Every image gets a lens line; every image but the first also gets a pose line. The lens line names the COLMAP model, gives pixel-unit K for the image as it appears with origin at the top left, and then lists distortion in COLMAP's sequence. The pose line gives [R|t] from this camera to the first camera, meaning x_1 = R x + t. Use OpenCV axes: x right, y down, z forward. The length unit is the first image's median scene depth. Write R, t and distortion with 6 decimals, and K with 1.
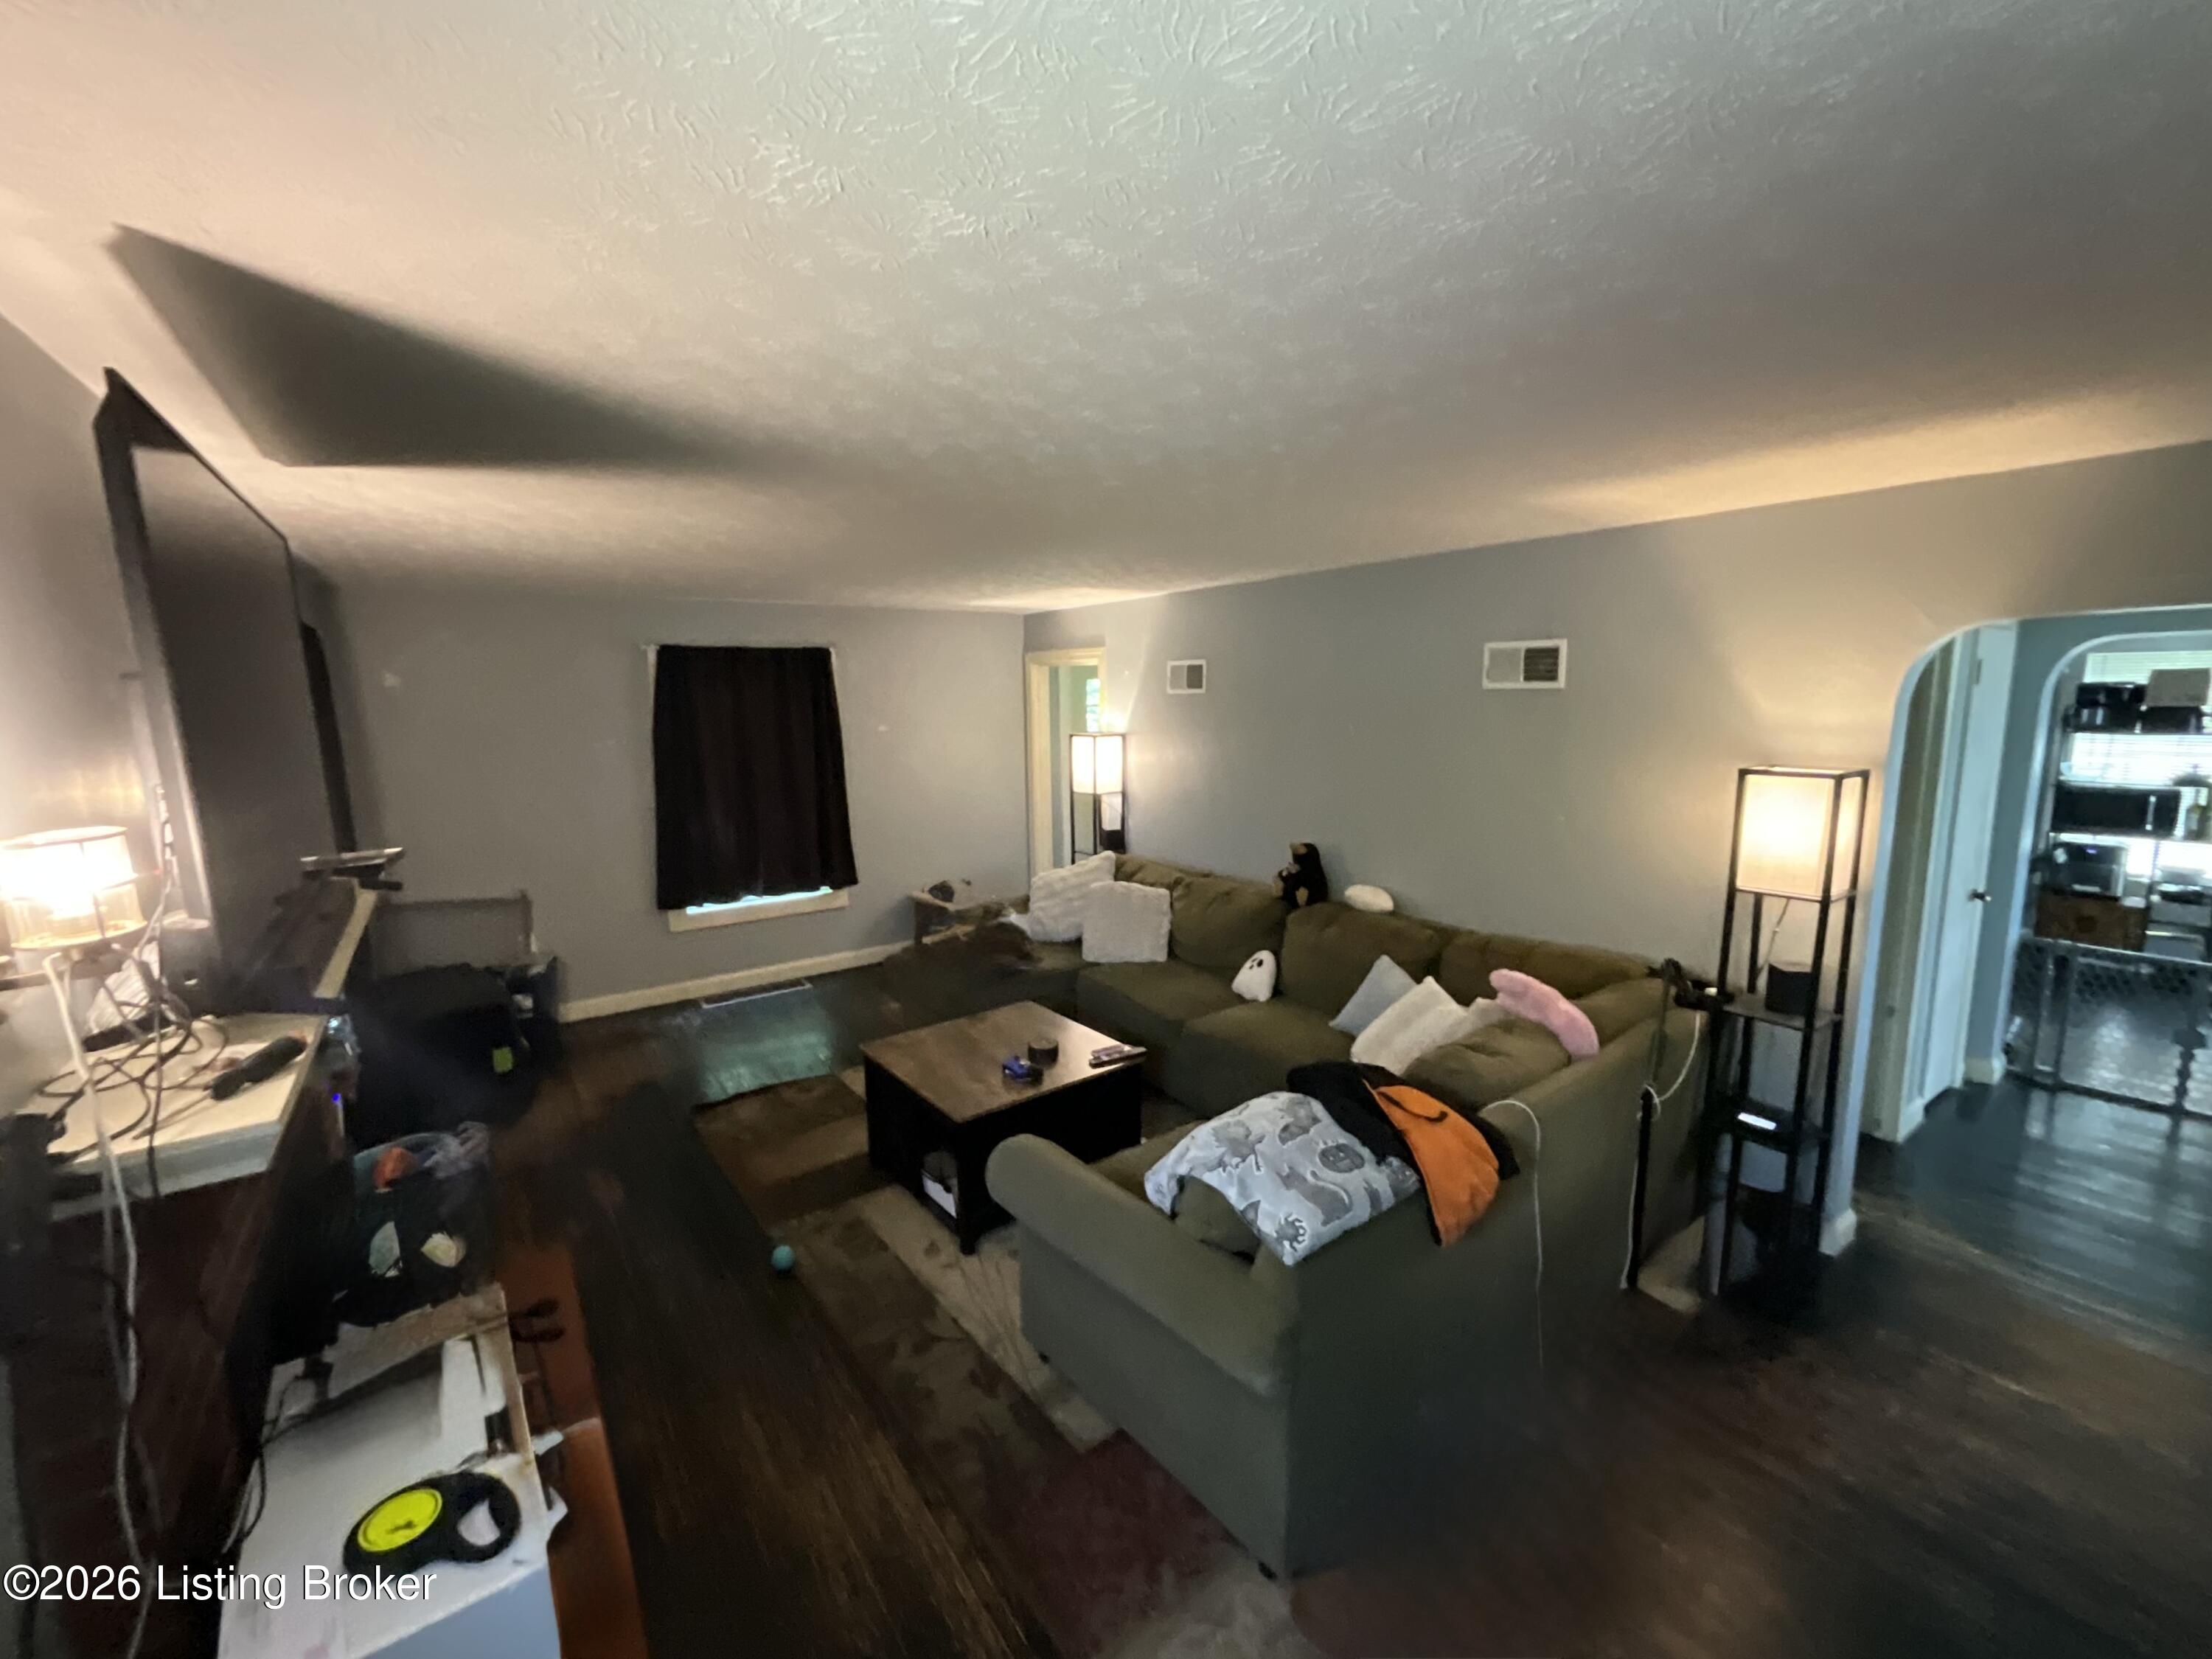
lens RADIAL K [[901.5, 0, 1097.9], [0, 901.5, 823.4], [0, 0, 1]] dist [0.008710, -0.002808]
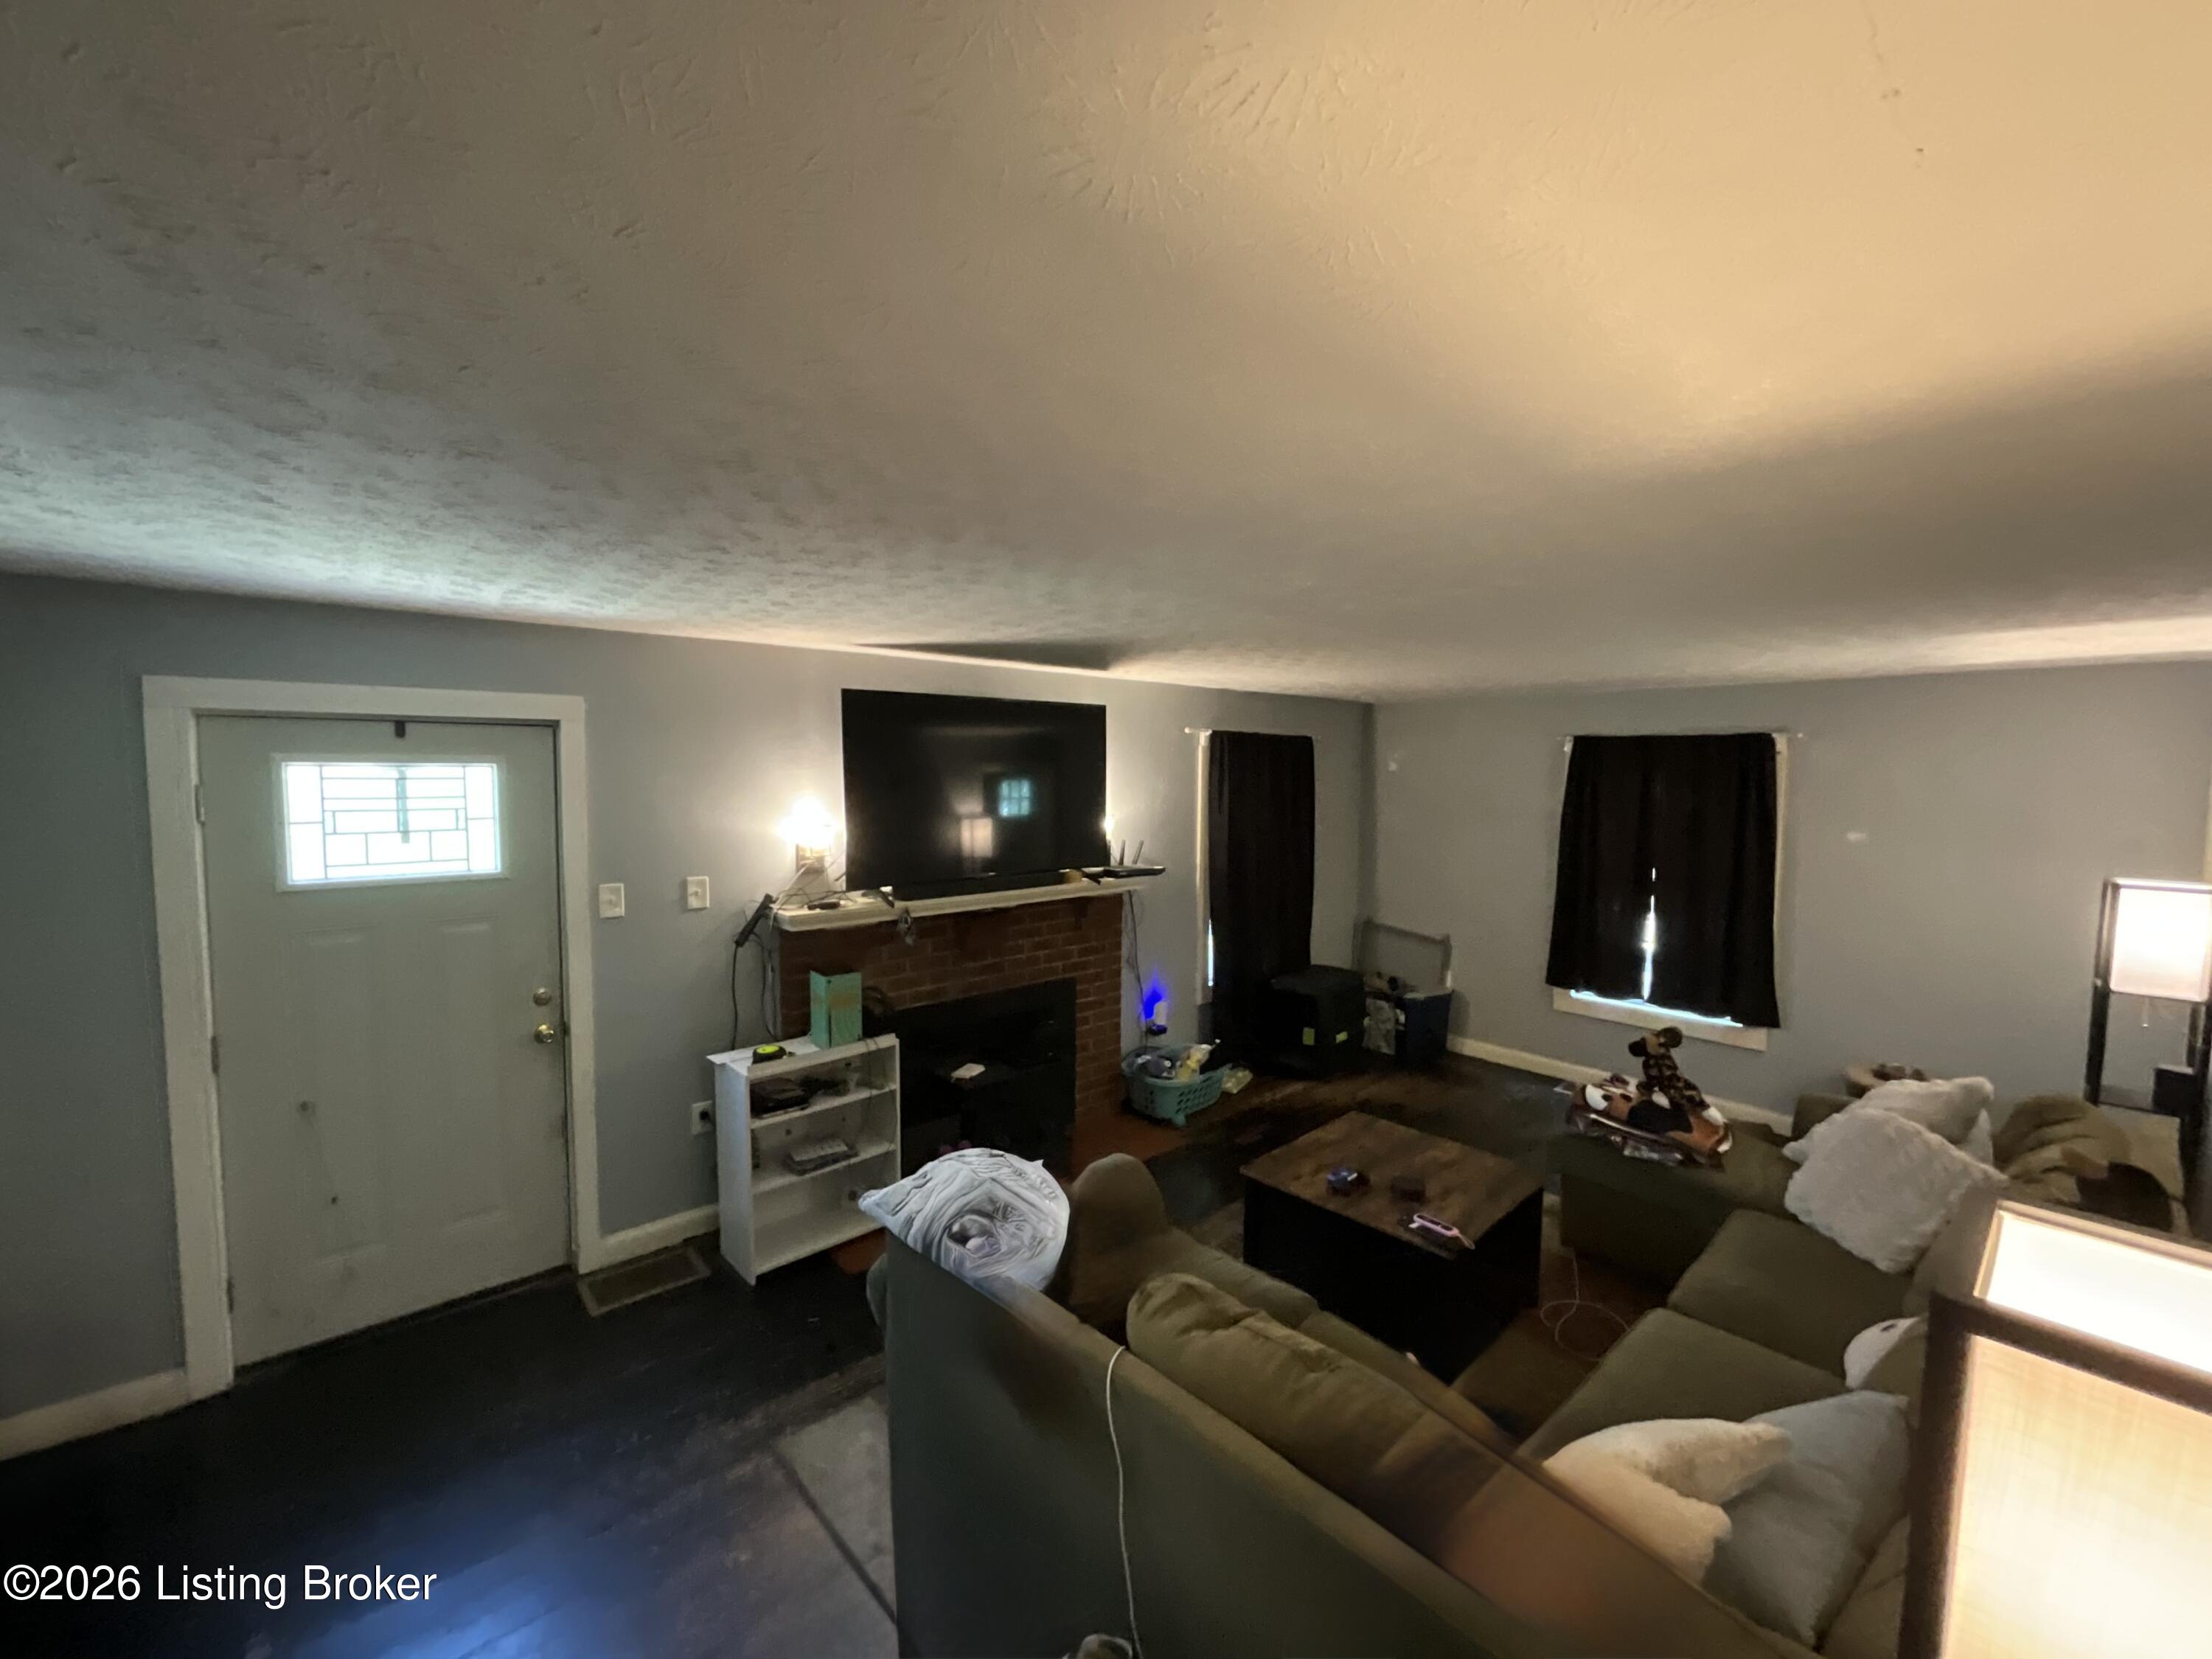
lens RADIAL K [[901.5, 0, 1110.2], [0, 901.5, 835.4], [0, 0, 1]] dist [0.008710, -0.002808]
pose [[0.110360, 0.093861, -0.989450, 0.547412], [-0.159909, 0.984238, 0.075531, -0.082856], [0.980943, 0.149886, 0.123629, 0.385523]]
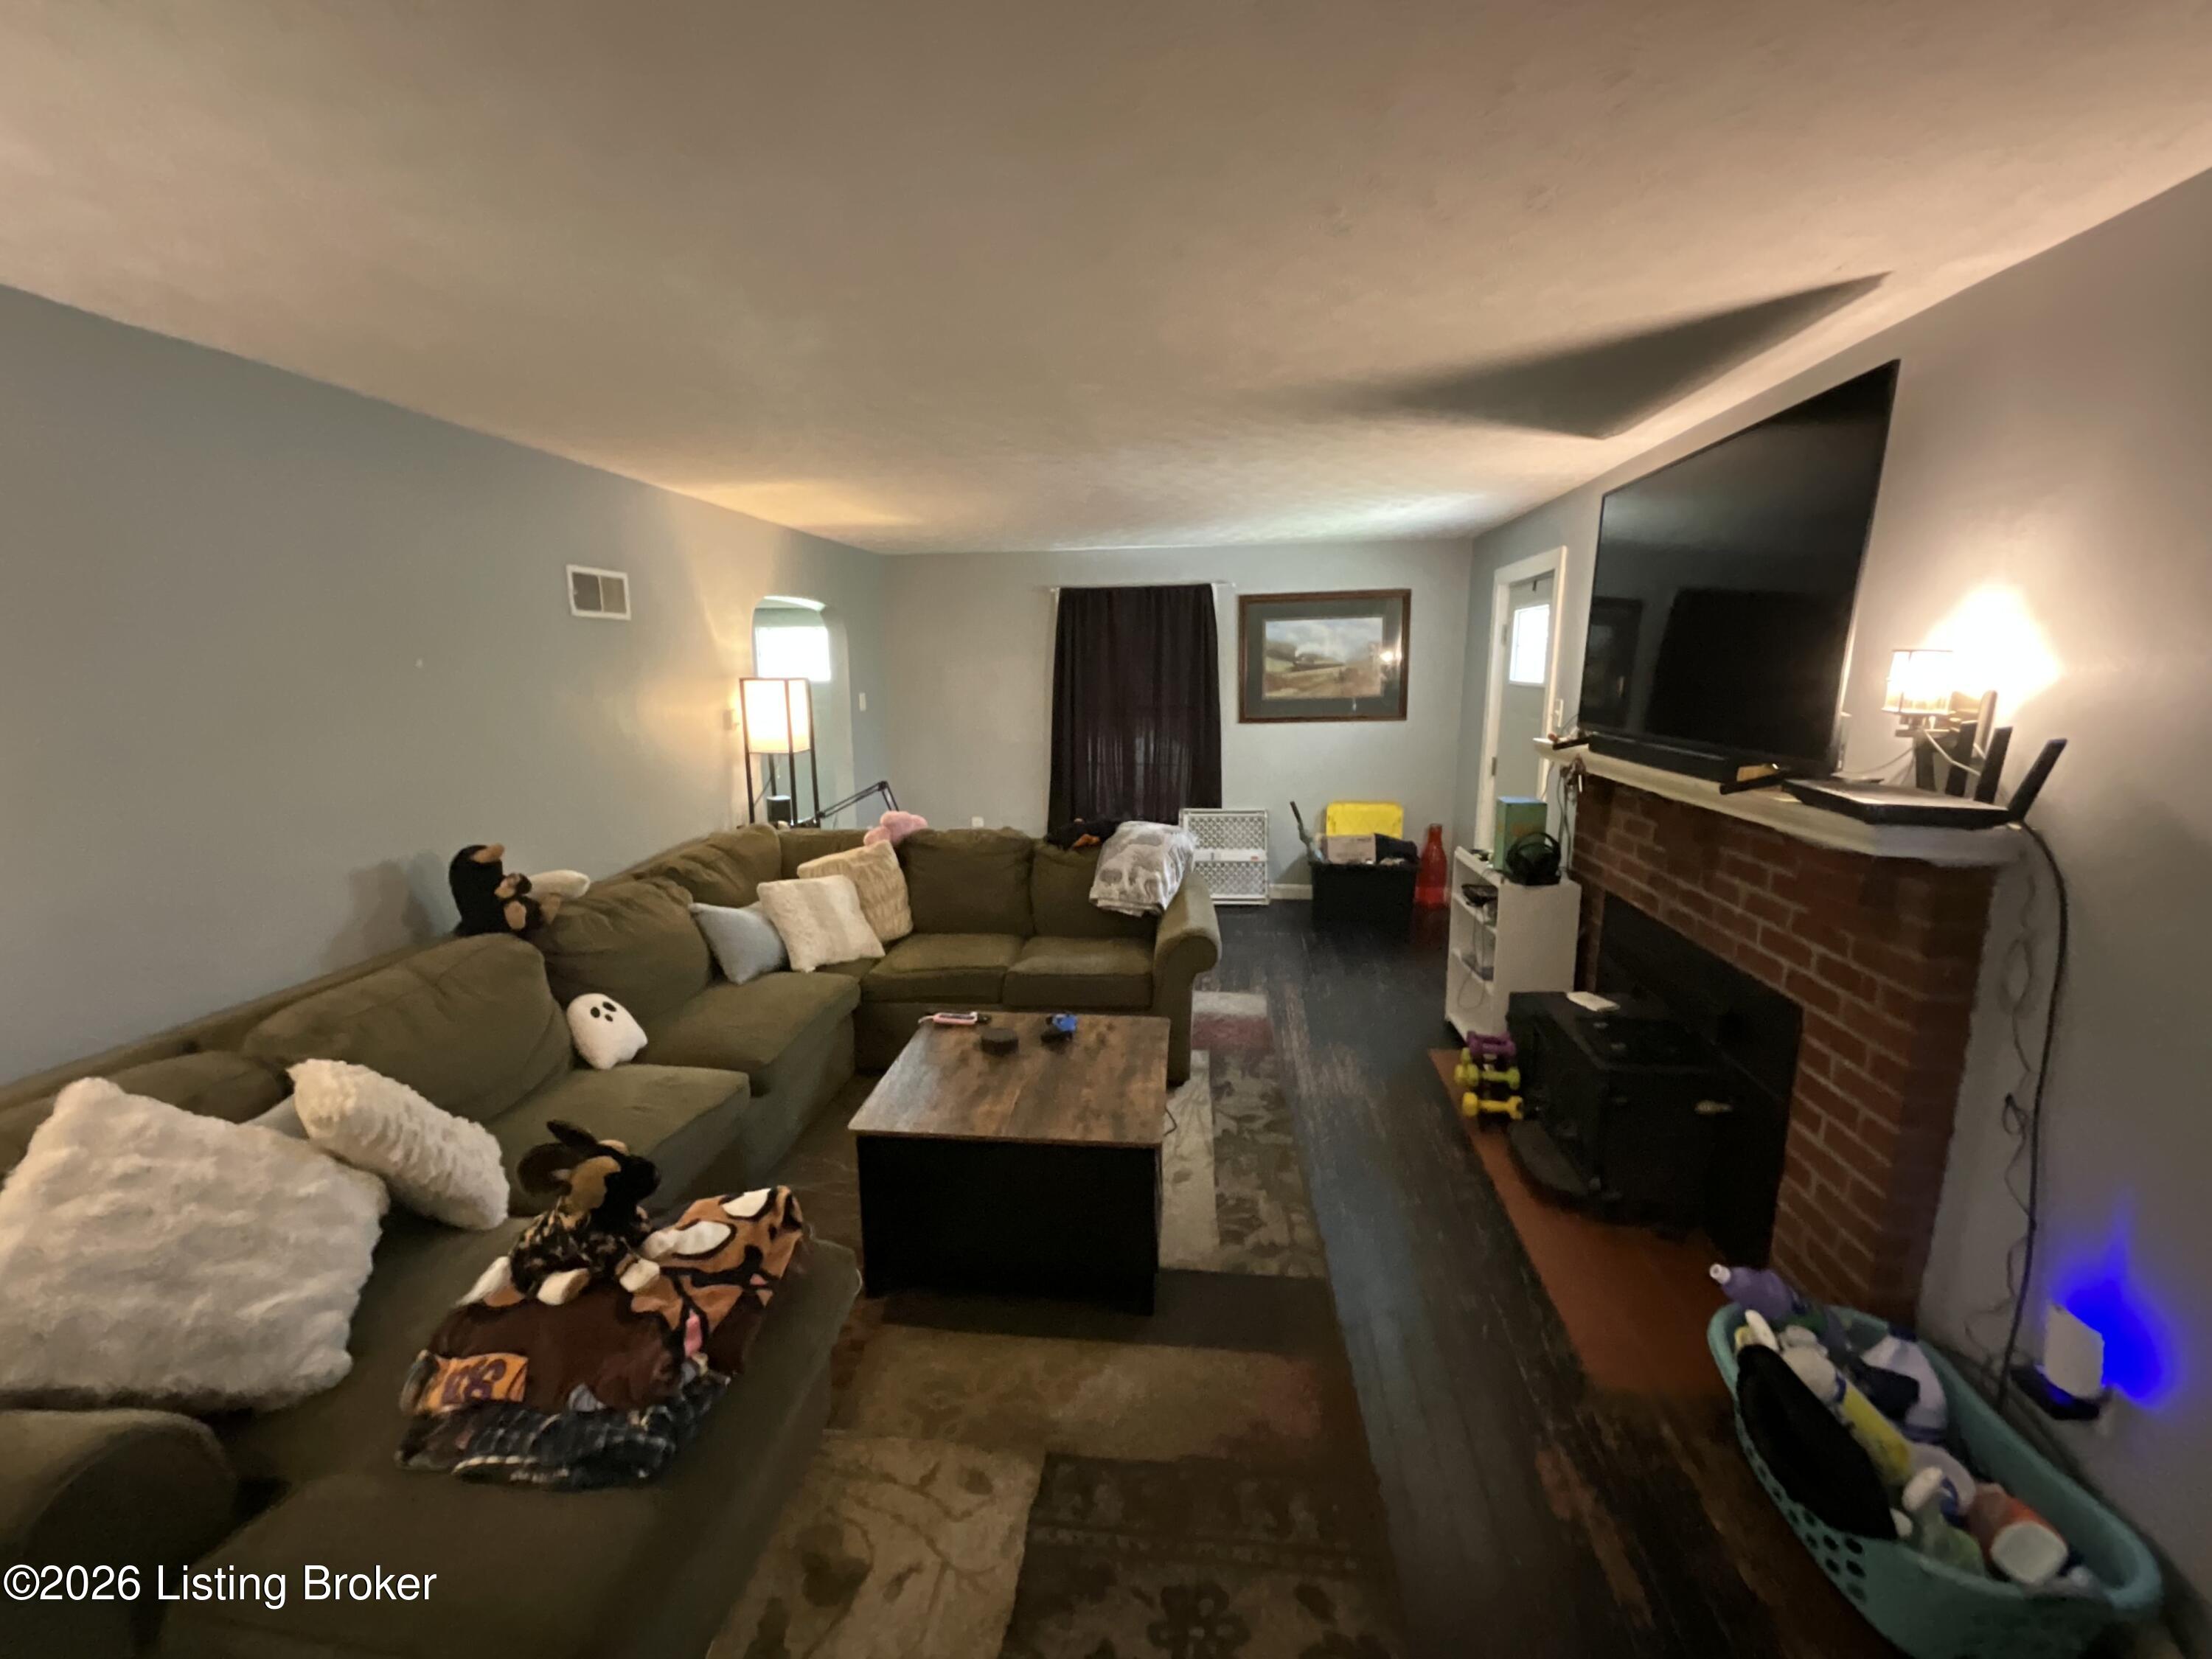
lens RADIAL K [[901.5, 0, 1101.3], [0, 901.5, 831.0], [0, 0, 1]] dist [0.008710, -0.002808]
pose [[-0.728981, -0.111438, 0.675402, -0.463172], [0.114605, 0.952866, 0.280914, -0.104156], [-0.674872, 0.282185, -0.681850, 1.020401]]
